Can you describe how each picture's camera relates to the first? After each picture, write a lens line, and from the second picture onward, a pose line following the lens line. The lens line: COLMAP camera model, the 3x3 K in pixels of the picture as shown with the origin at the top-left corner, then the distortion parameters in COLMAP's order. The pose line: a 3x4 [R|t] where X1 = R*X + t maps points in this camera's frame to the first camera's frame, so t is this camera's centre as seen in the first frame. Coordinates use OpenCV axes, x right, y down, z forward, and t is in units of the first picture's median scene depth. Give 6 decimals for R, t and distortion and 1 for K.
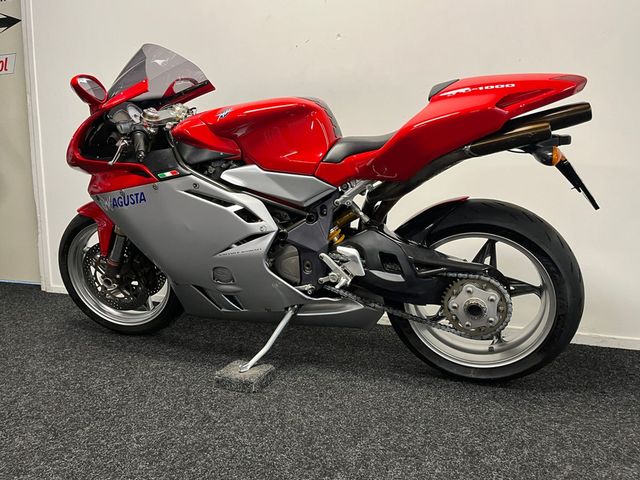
lens RADIAL K [[506.0, 0, 320.0], [0, 506.0, 240.0], [0, 0, 1]] dist [0.093489, -0.133553]
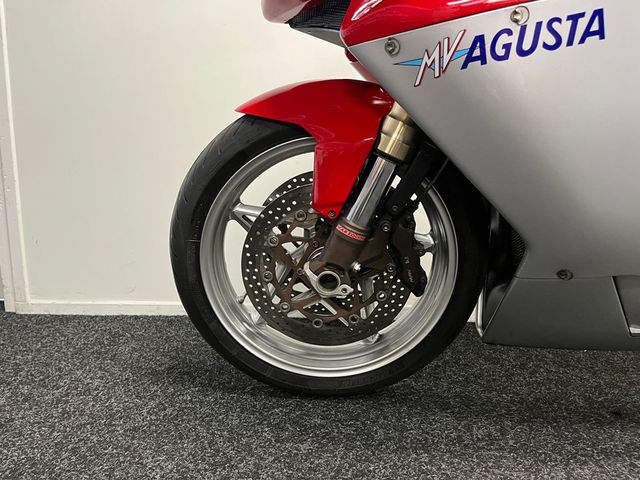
lens RADIAL K [[481.9, 0, 317.1], [0, 481.9, 234.4], [0, 0, 1]] dist [0.014650, -0.000384]
pose [[0.965072, -0.038634, 0.259121, -0.642588], [0.038248, 0.999247, 0.006532, 0.048393], [-0.259178, 0.003607, 0.965823, 0.770767]]
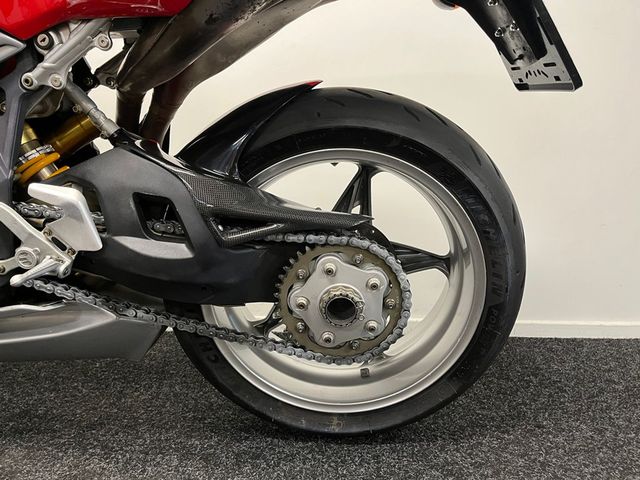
lens RADIAL K [[481.9, 0, 317.1], [0, 481.9, 234.4], [0, 0, 1]] dist [0.014650, -0.000384]
pose [[0.951609, -0.033807, 0.305446, 0.135198], [0.028256, 0.999346, 0.022575, 0.052141], [-0.306009, -0.012852, 0.951942, 0.537997]]
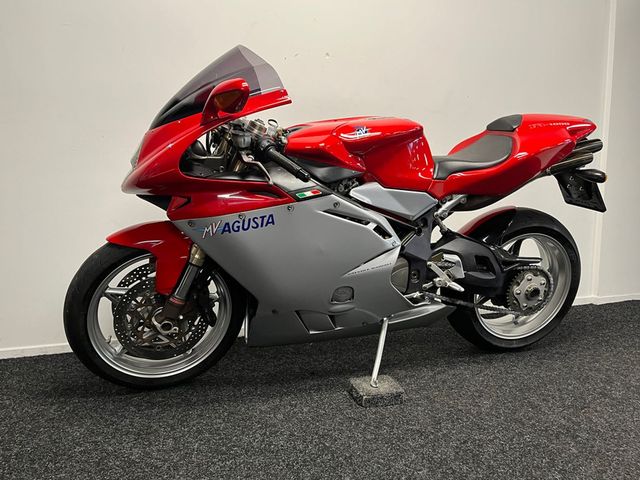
lens RADIAL K [[506.0, 0, 320.0], [0, 506.0, 240.0], [0, 0, 1]] dist [0.093489, -0.133553]
pose [[0.806035, -0.074794, 0.587123, -0.835663], [0.078828, 0.996712, 0.018753, -0.060856], [-0.586595, 0.031166, 0.809281, 0.245127]]
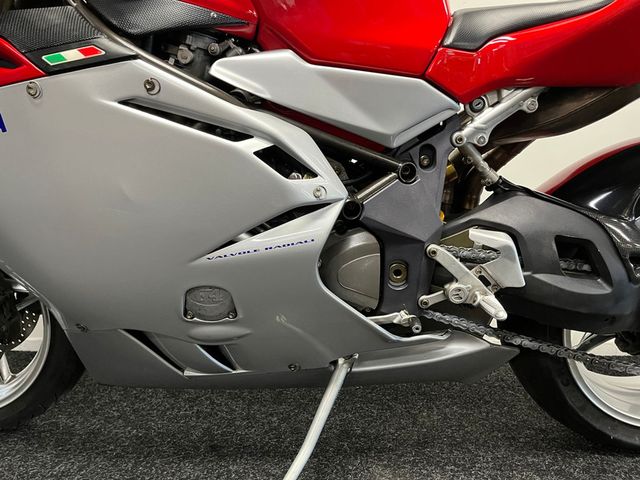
lens RADIAL K [[485.7, 0, 321.7], [0, 485.7, 242.7], [0, 0, 1]] dist [0.075422, -0.099821]
pose [[0.950605, -0.037342, 0.308148, -0.239850], [0.038836, 0.999245, 0.001287, 0.019683], [-0.307963, 0.010744, 0.951338, 0.594450]]
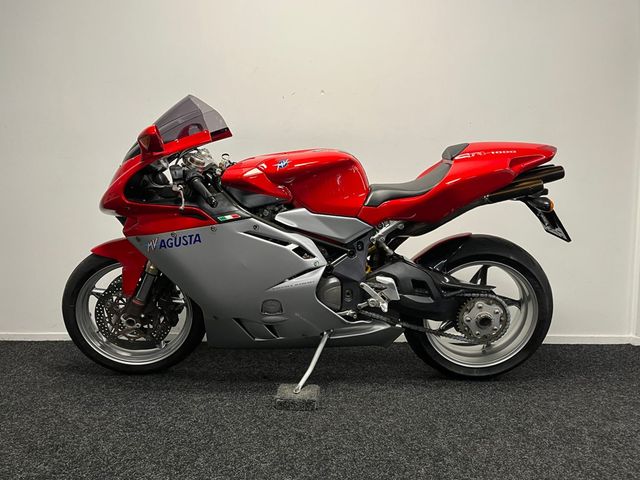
lens RADIAL K [[506.0, 0, 320.0], [0, 506.0, 240.0], [0, 0, 1]] dist [0.093489, -0.133553]
pose [[0.947423, -0.023288, 0.319135, -0.463927], [0.037955, 0.998486, -0.039818, -0.029765], [-0.317725, 0.049837, 0.946872, -0.088153]]
